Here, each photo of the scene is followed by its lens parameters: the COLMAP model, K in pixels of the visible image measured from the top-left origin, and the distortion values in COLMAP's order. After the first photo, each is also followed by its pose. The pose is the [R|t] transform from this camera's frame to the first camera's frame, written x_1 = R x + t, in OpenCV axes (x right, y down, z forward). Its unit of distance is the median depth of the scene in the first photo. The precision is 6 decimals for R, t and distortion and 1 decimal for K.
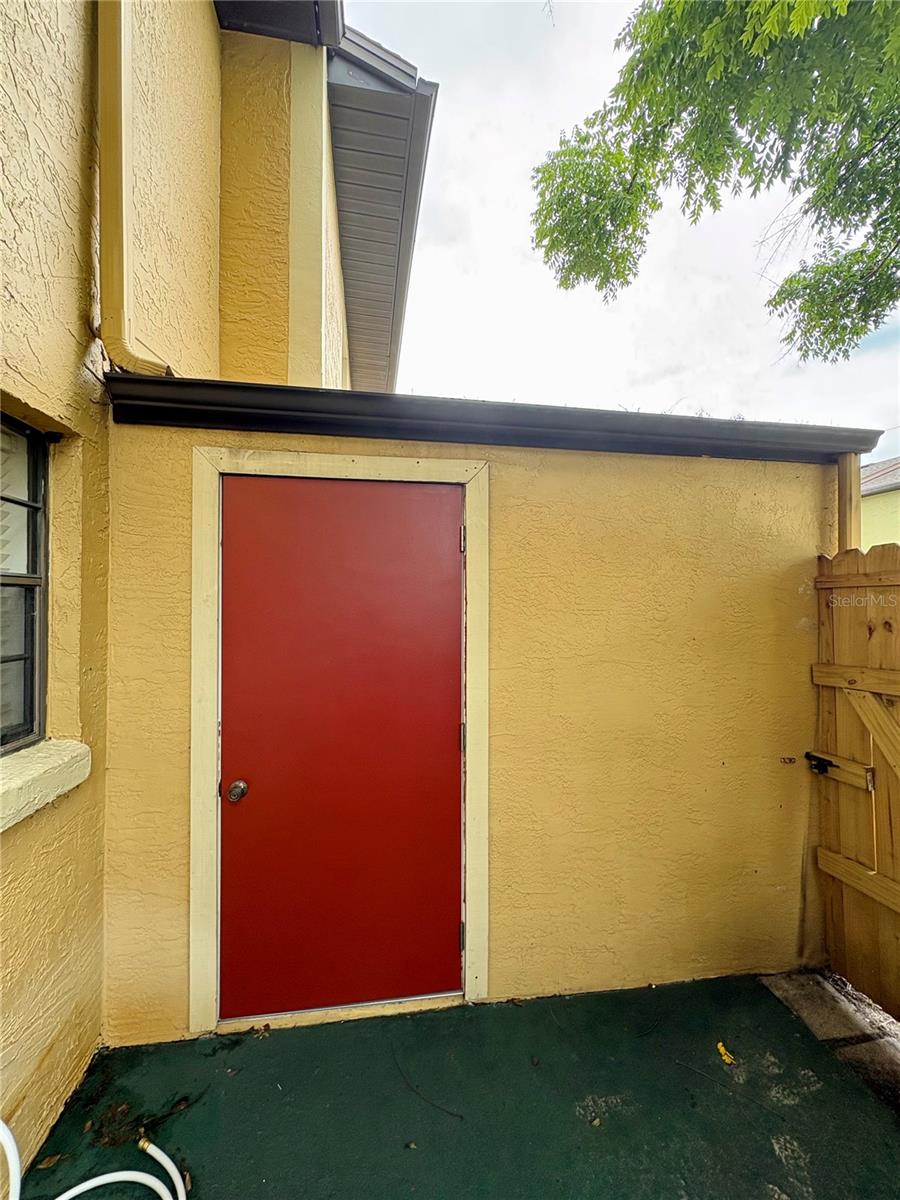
lens RADIAL K [[478.9, 0, 449.4], [0, 478.9, 601.4], [0, 0, 1]] dist [0.000411, 0.000005]
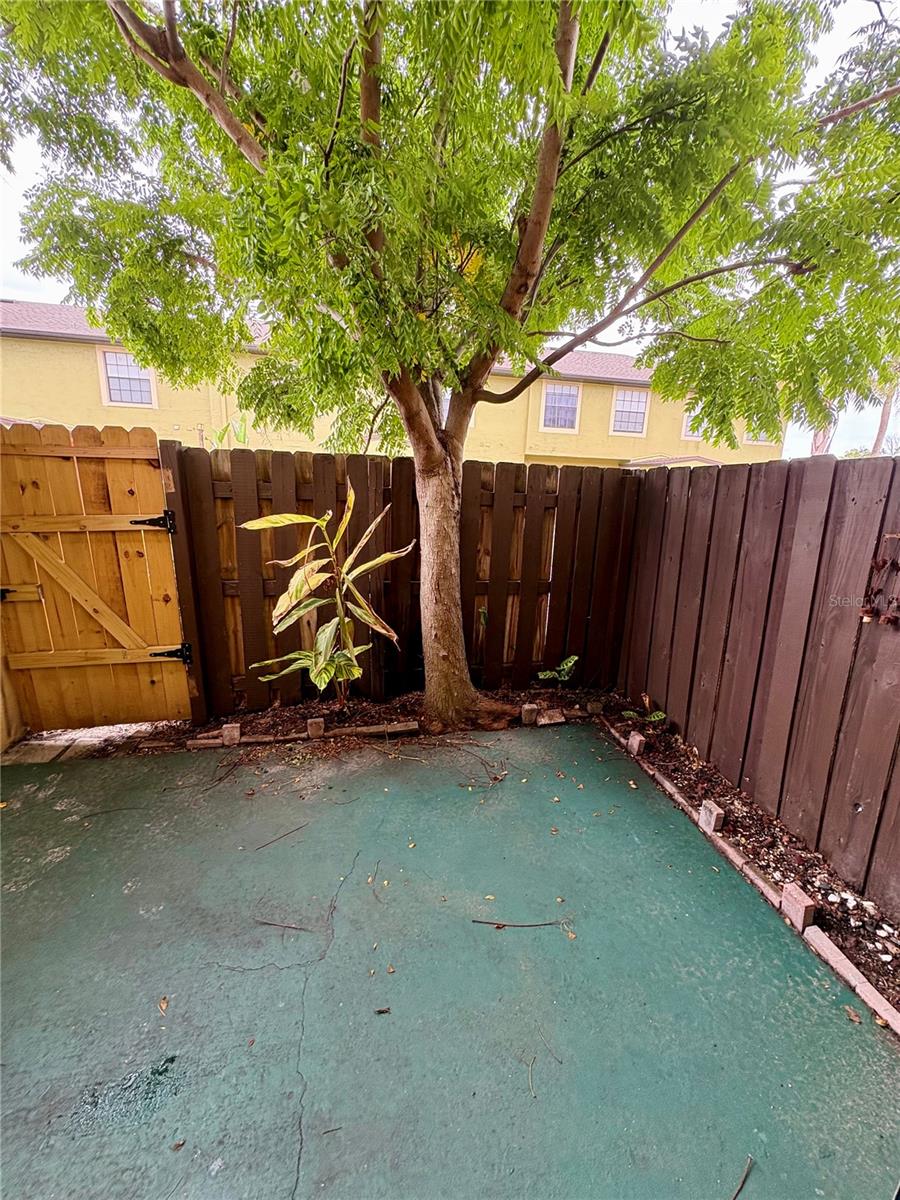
lens RADIAL K [[478.9, 0, 451.4], [0, 478.9, 596.8], [0, 0, 1]] dist [0.000411, 0.000005]
pose [[-0.034041, -0.230230, 0.972541, -0.580392], [-0.040759, 0.972615, 0.228821, -0.000625], [-0.998589, -0.031851, -0.042493, -0.188152]]
